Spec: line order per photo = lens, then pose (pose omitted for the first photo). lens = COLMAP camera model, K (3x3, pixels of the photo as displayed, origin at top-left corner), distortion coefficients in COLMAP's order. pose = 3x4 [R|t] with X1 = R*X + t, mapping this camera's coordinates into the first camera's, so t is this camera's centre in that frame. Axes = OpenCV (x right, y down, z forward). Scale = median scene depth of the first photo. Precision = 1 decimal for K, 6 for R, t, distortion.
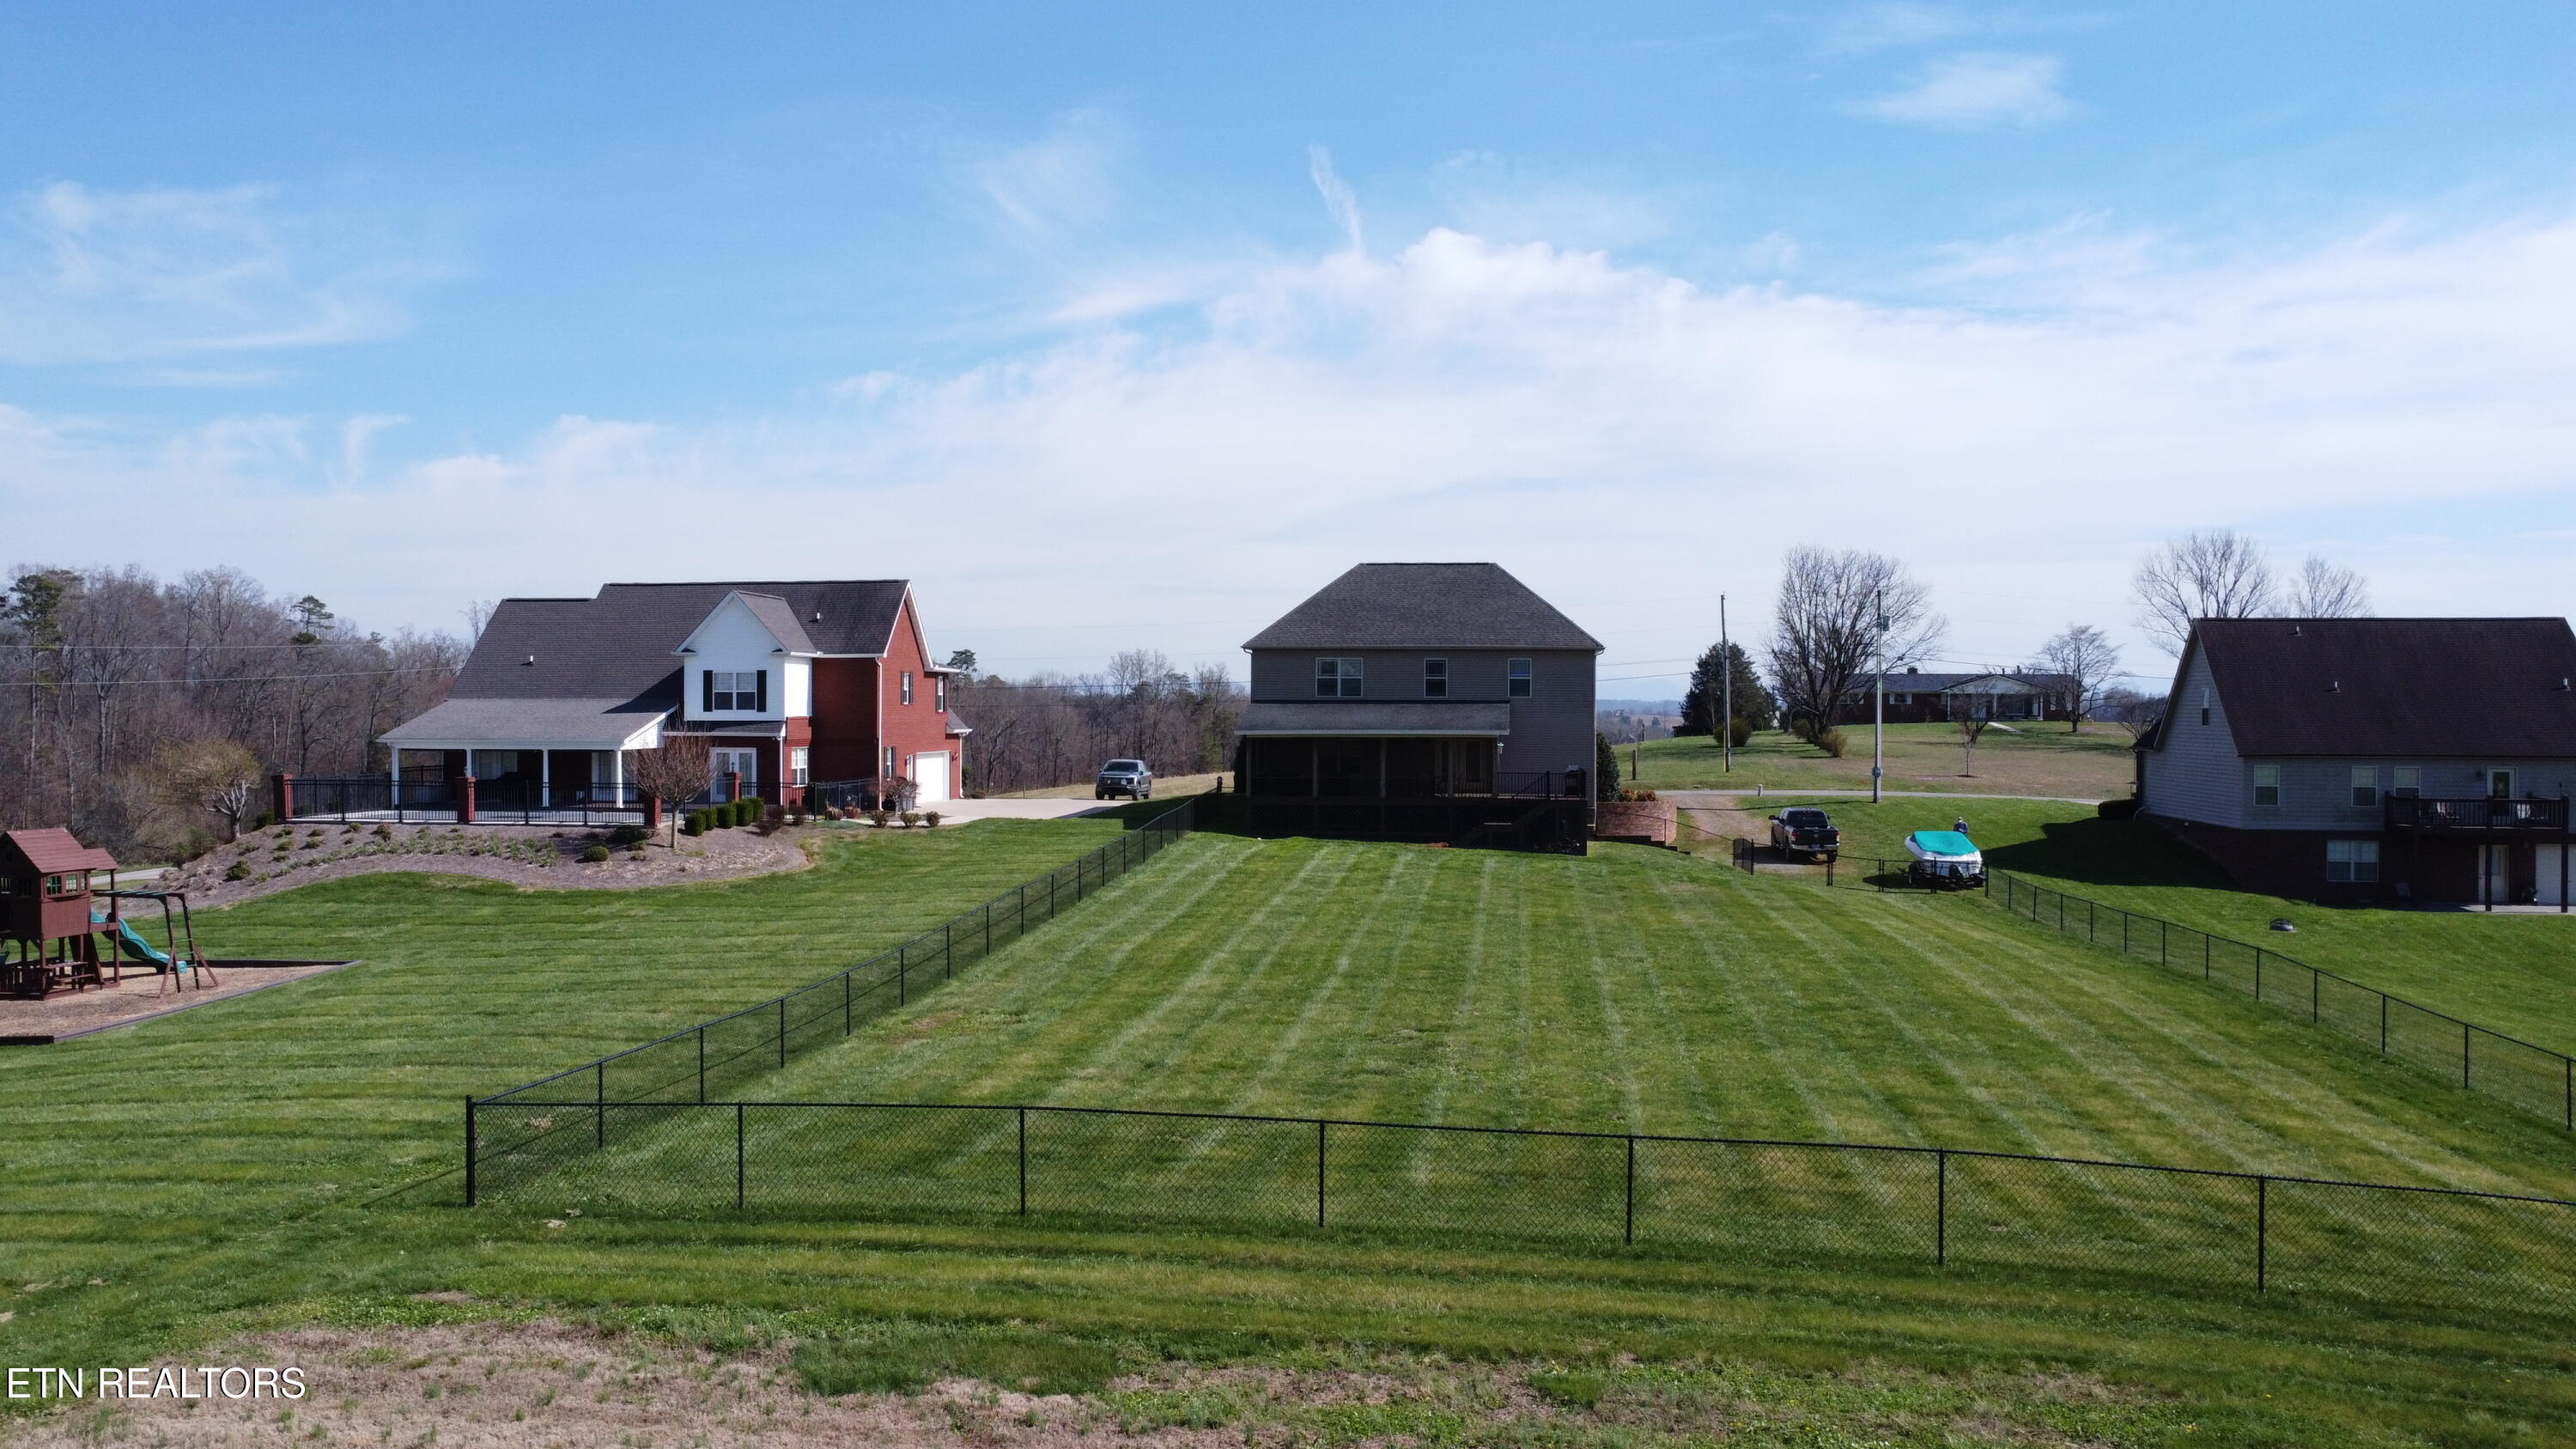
lens RADIAL K [[1958.4, 0, 1285.8], [0, 1958.4, 706.2], [0, 0, 1]] dist [-0.134760, 0.225747]
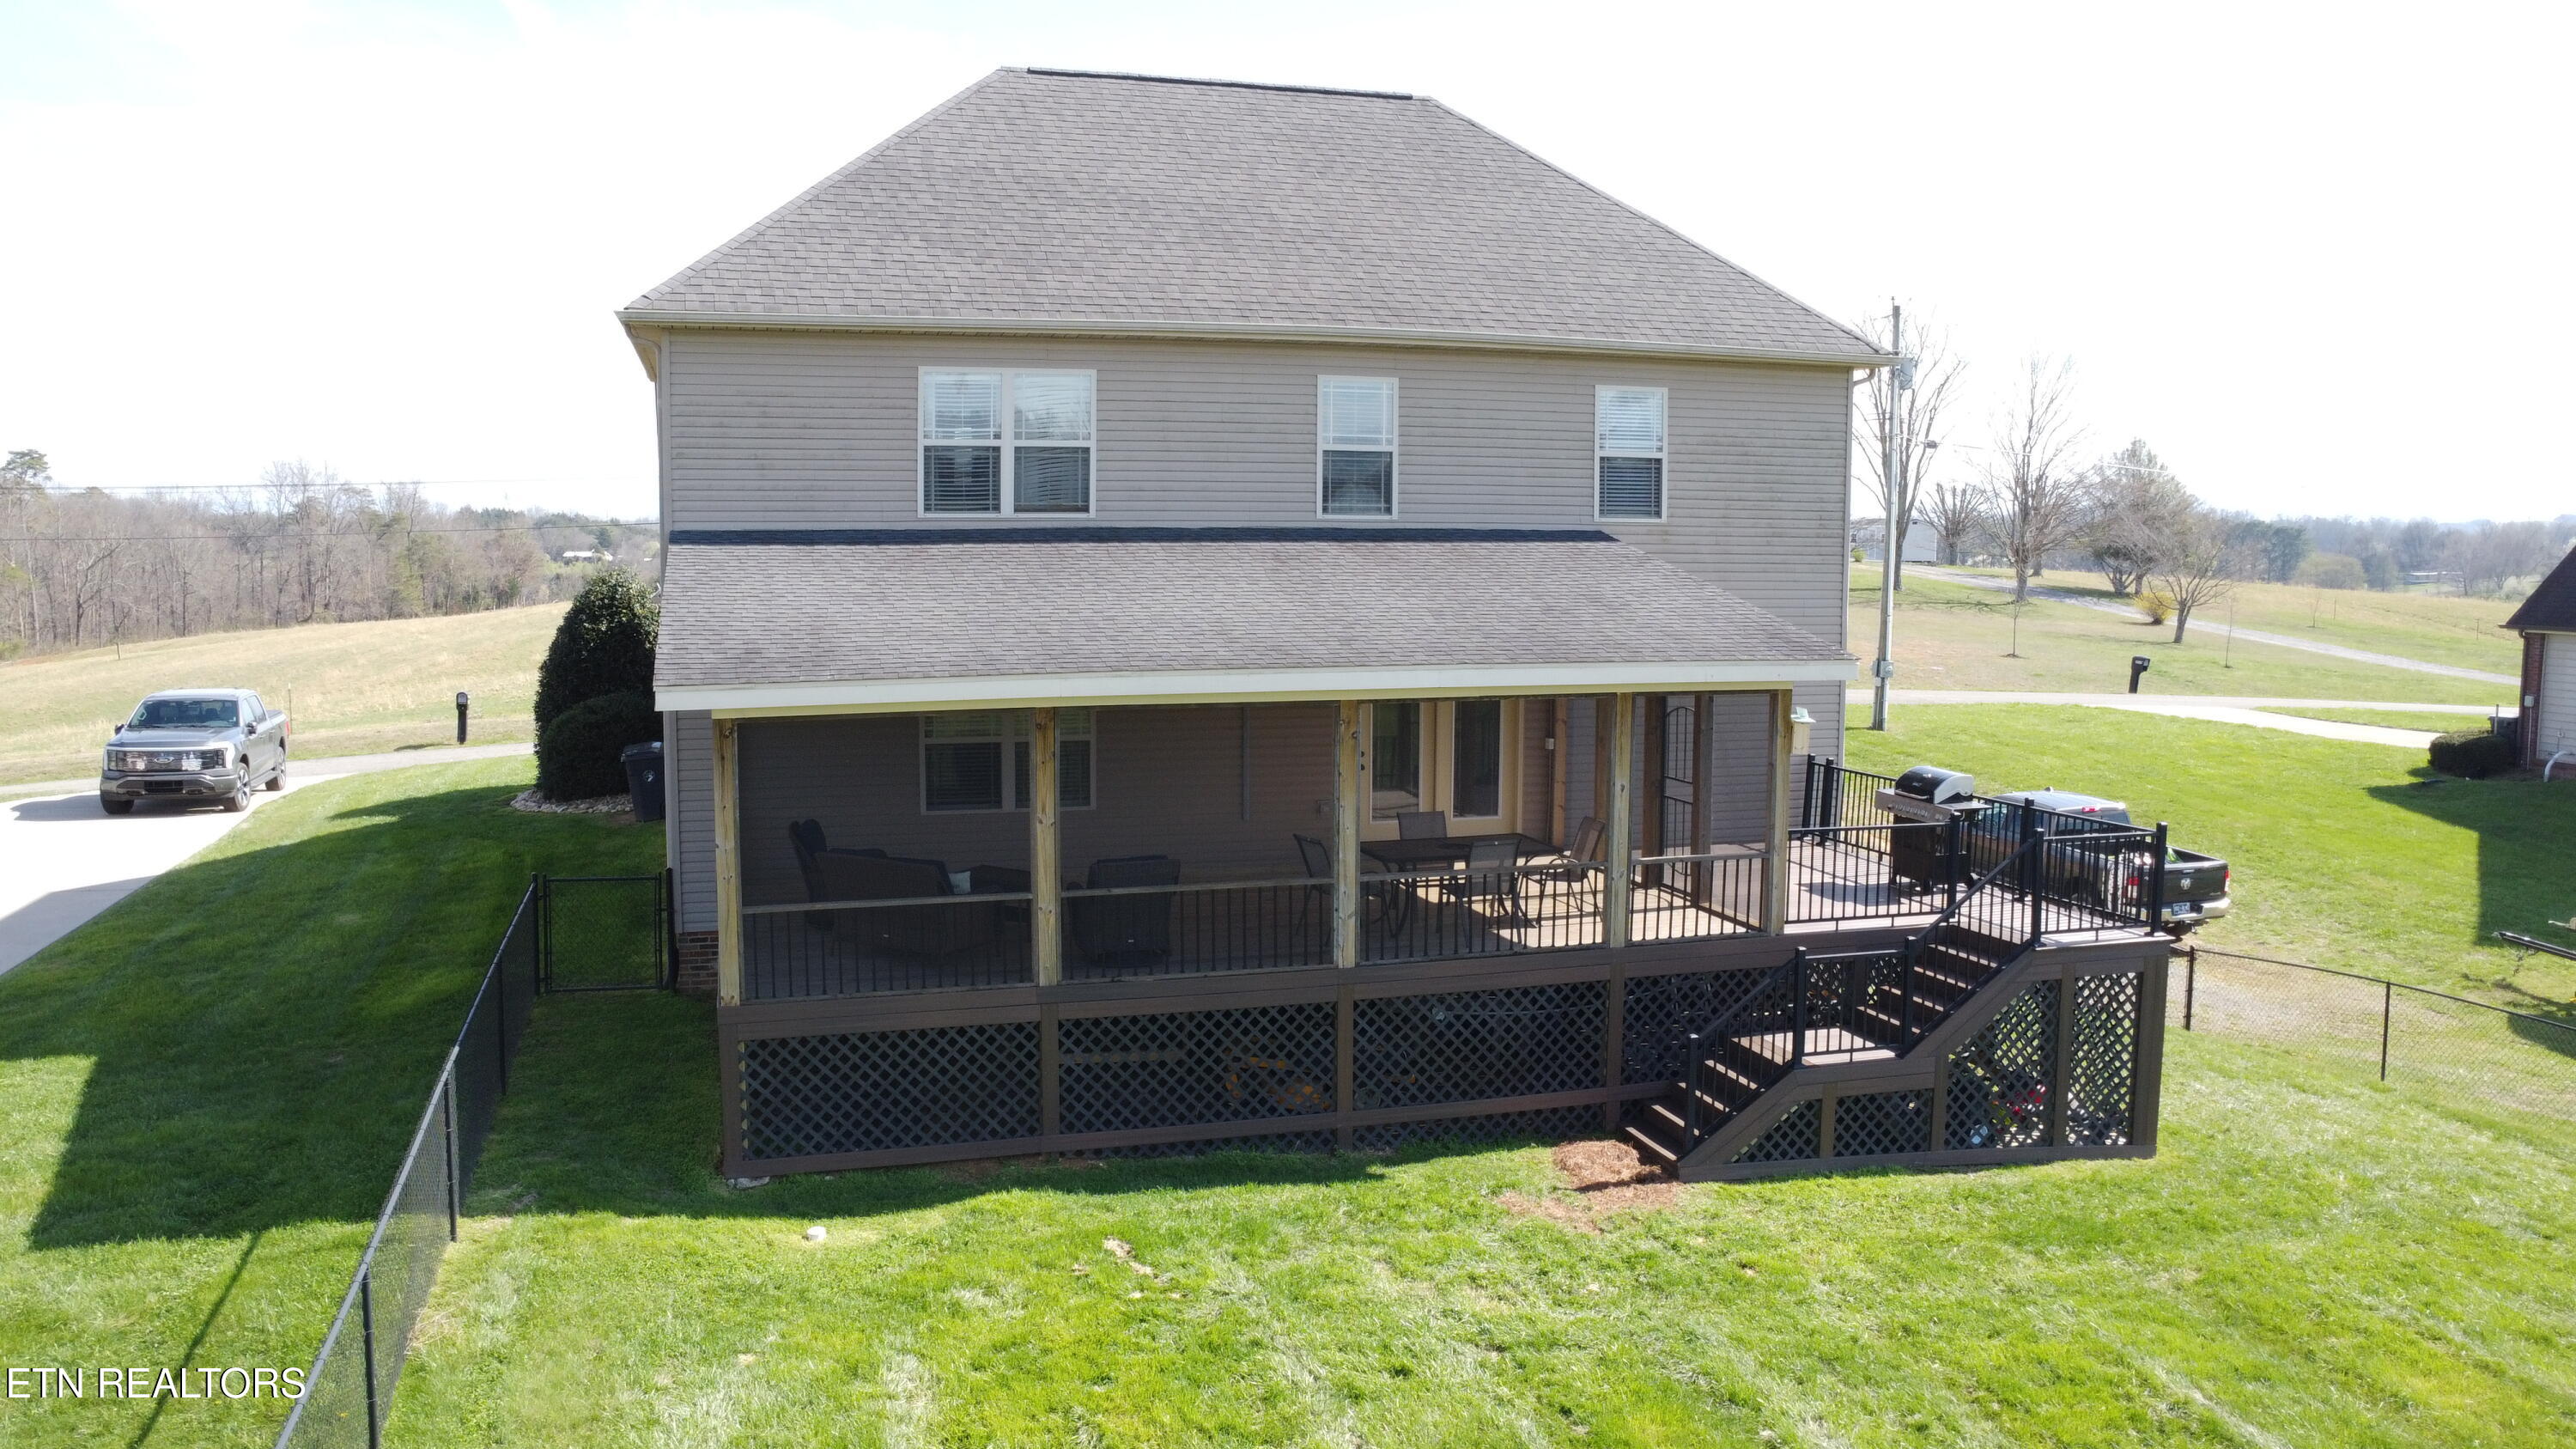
lens RADIAL K [[1958.4, 0, 1285.8], [0, 1958.4, 706.2], [0, 0, 1]] dist [-0.134760, 0.225747]
pose [[0.923723, -0.037895, 0.381182, -0.038047], [0.001954, 0.995548, 0.094234, -0.003356], [-0.383056, -0.086302, 0.919685, 0.692138]]
